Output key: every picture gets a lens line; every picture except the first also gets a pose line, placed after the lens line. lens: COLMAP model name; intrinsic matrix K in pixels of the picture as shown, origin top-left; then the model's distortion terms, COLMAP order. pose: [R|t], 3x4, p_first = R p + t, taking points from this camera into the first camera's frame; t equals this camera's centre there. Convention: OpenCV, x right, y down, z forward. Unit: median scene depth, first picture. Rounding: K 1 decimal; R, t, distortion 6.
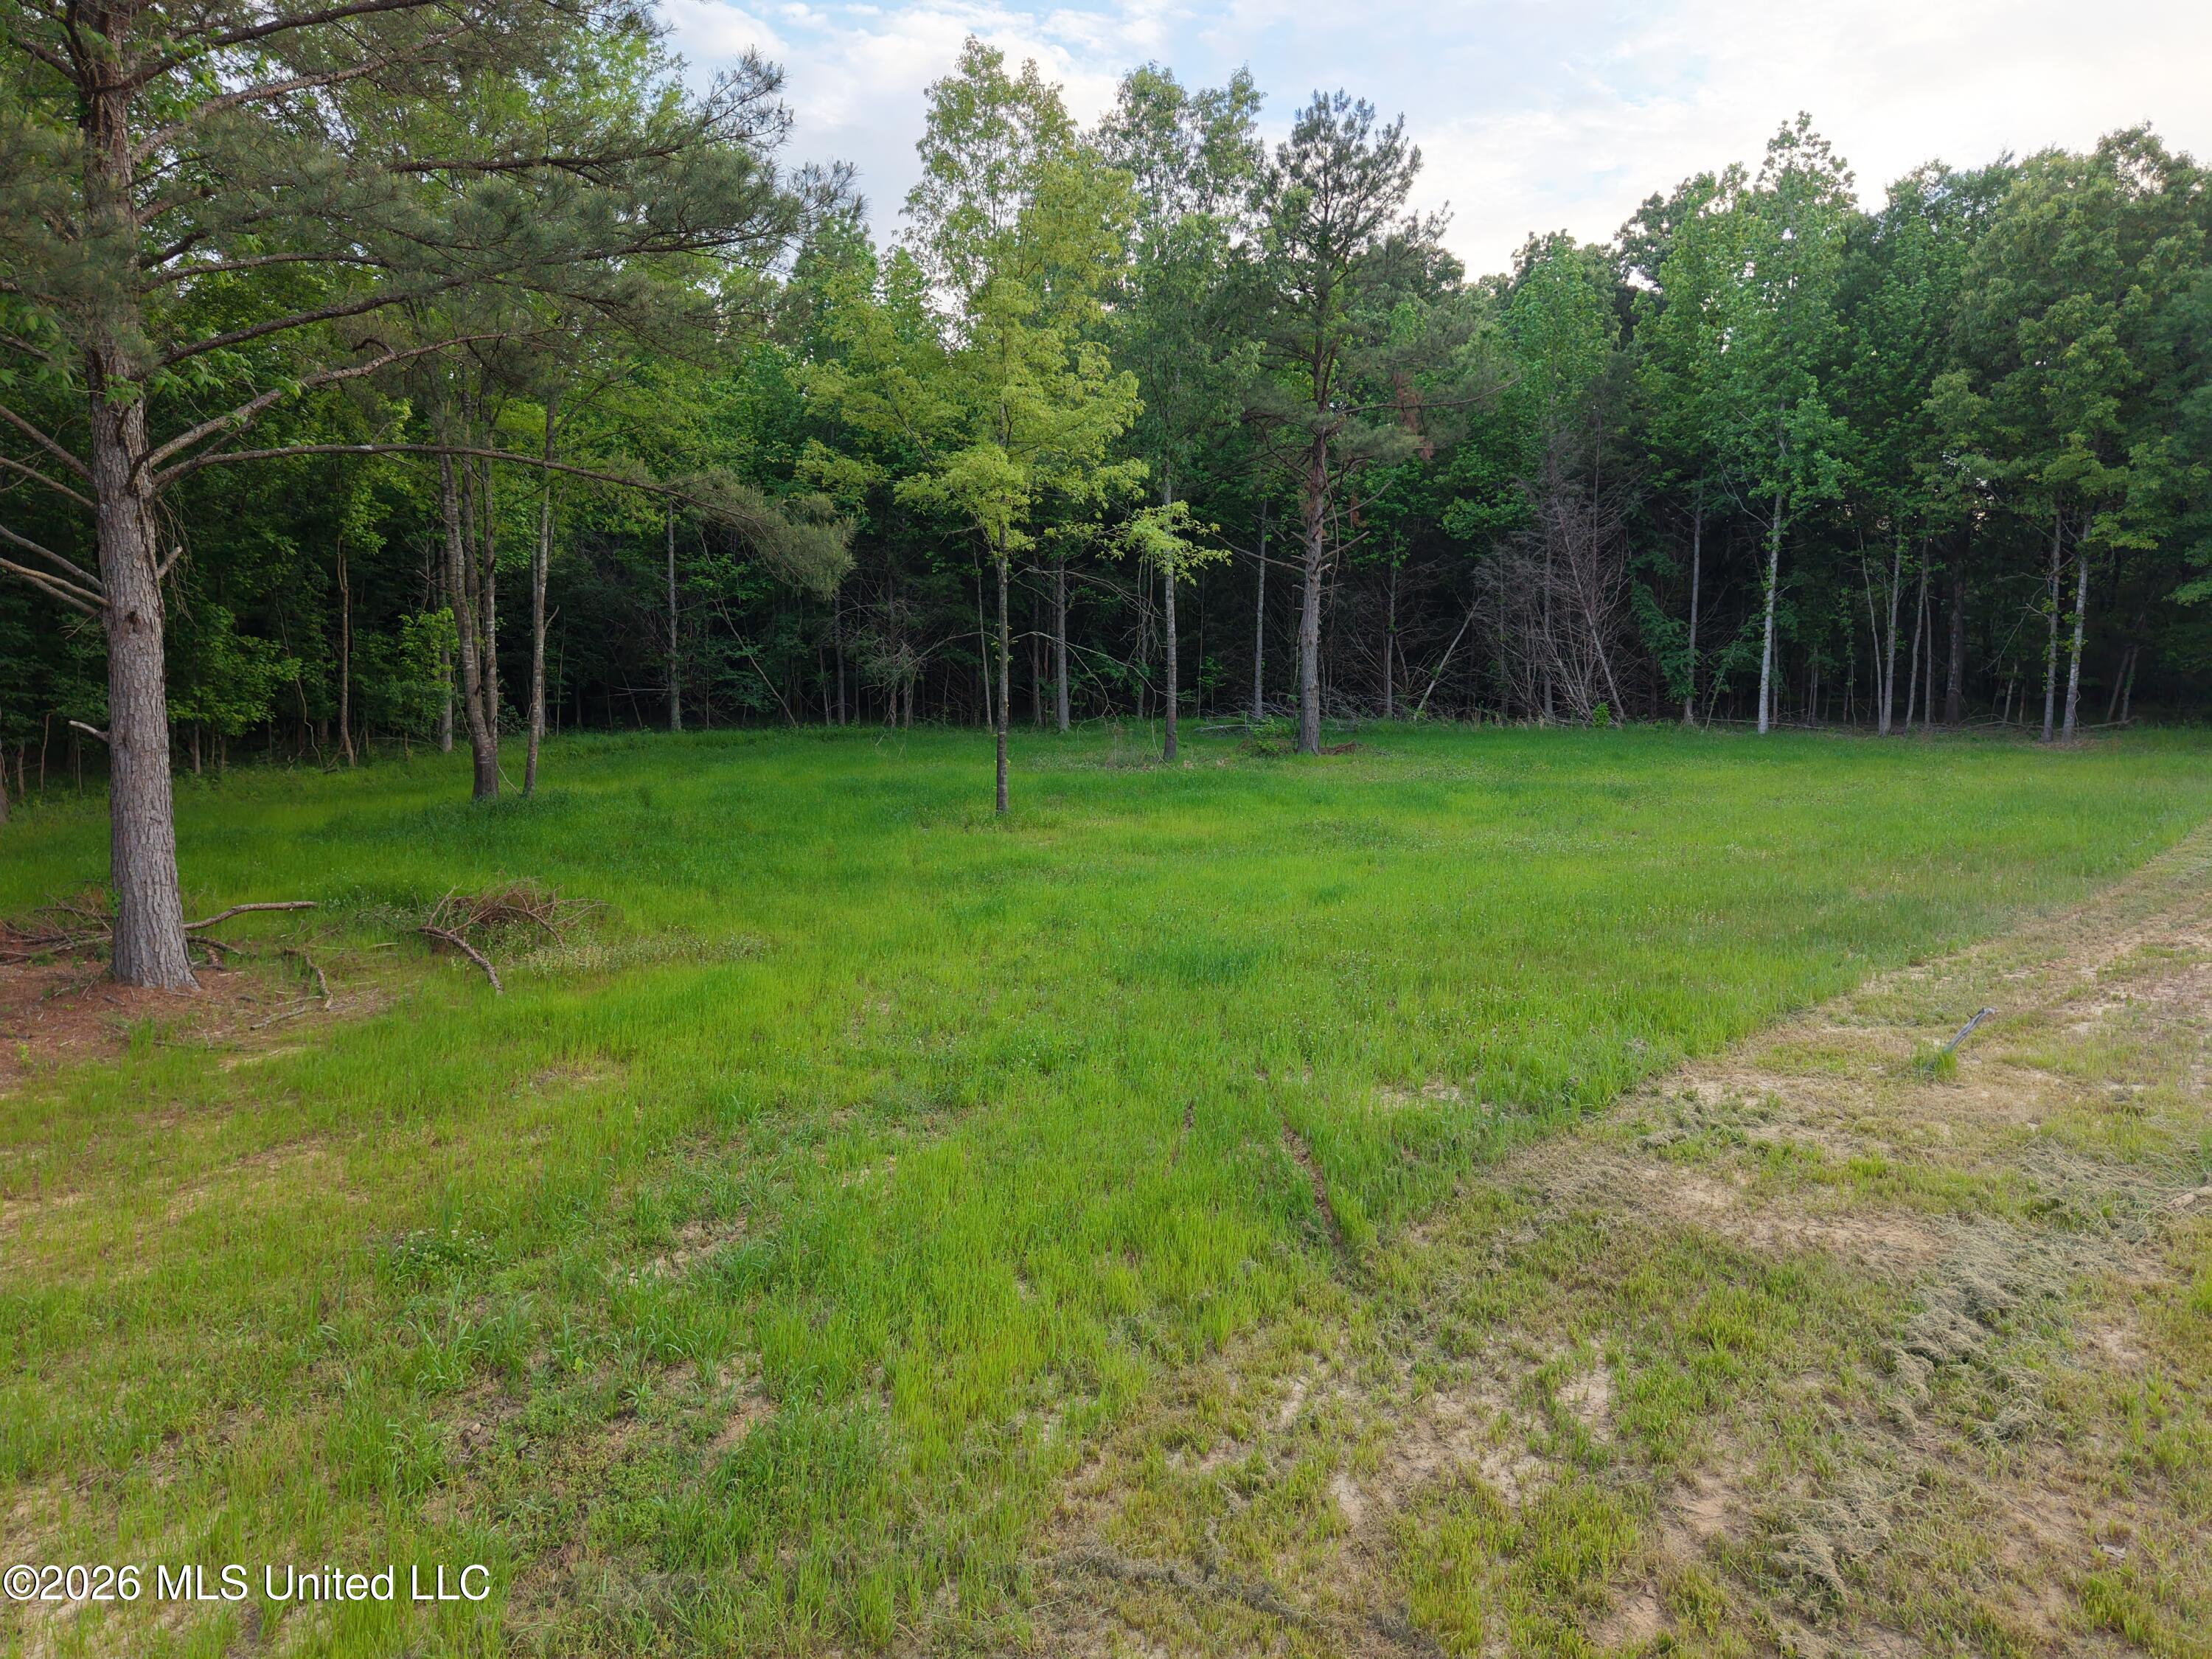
lens RADIAL K [[1474.6, 0, 1109.9], [0, 1474.6, 833.7], [0, 0, 1]] dist [0.035166, -0.033749]
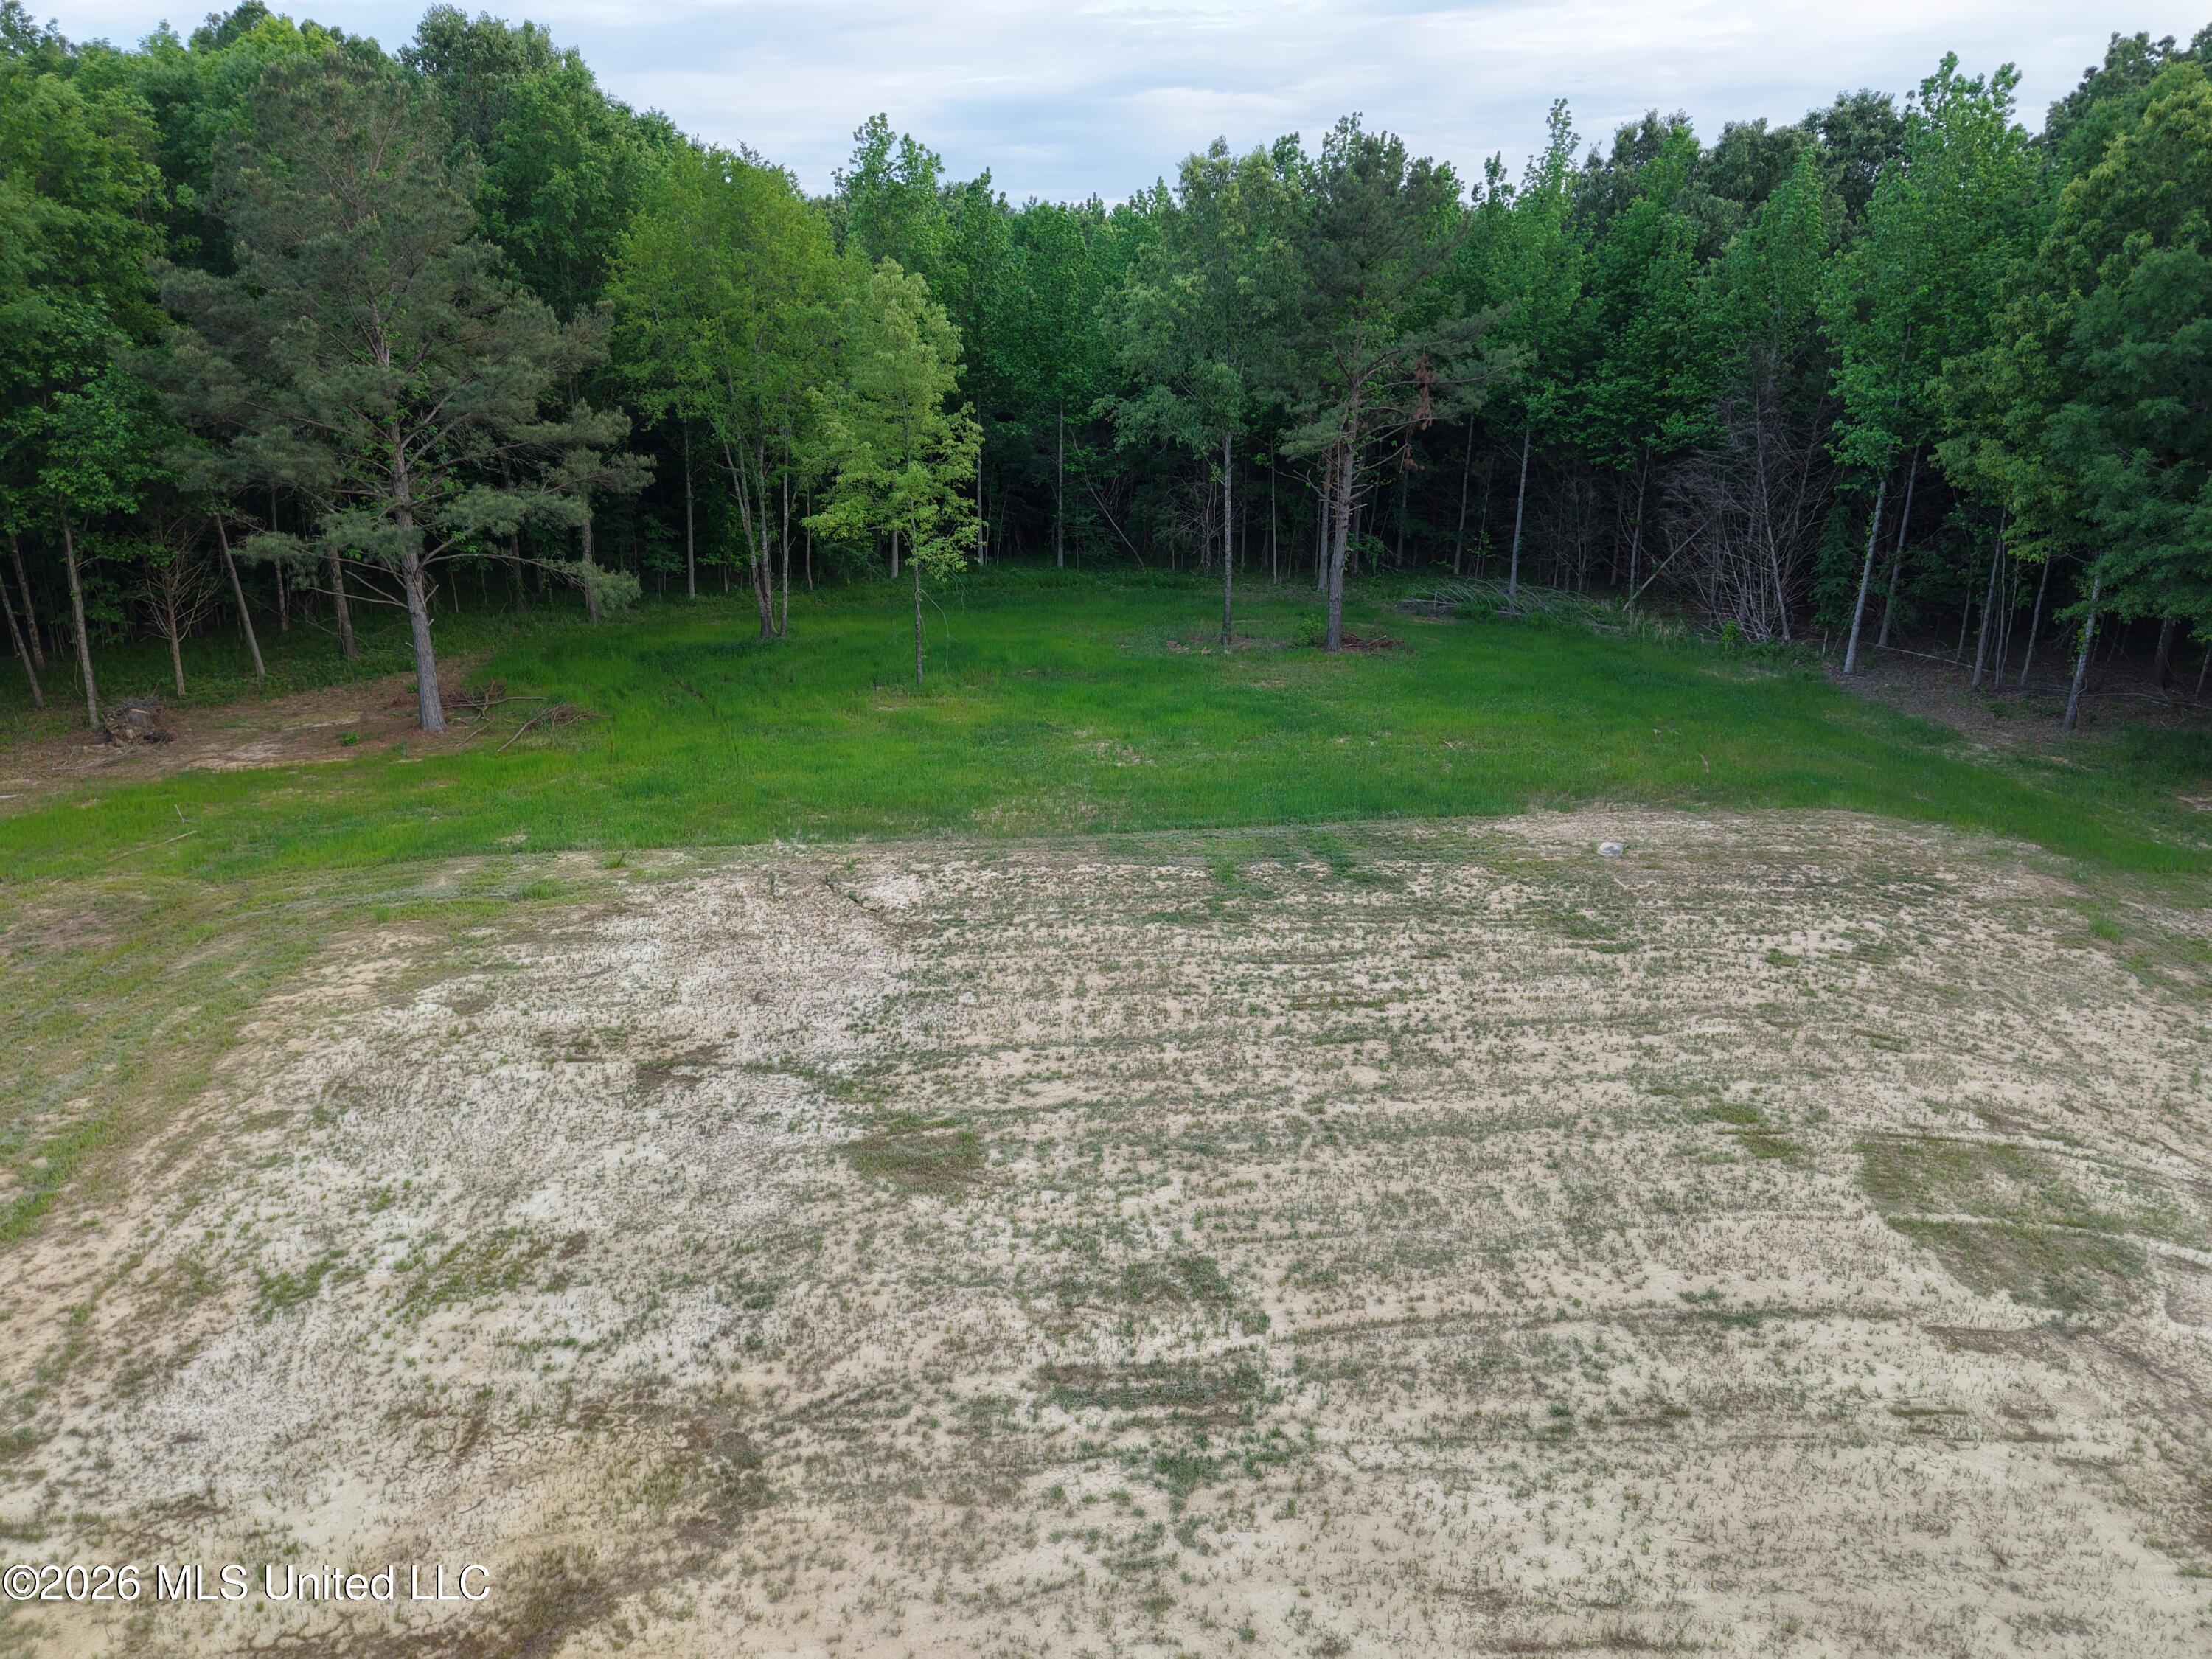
lens RADIAL K [[1474.6, 0, 1109.9], [0, 1474.6, 833.7], [0, 0, 1]] dist [0.035166, -0.033749]
pose [[0.784056, 0.205019, -0.585853, 0.811677], [-0.085058, 0.970459, 0.225777, -0.177018], [0.614835, -0.127190, 0.778332, -0.193954]]
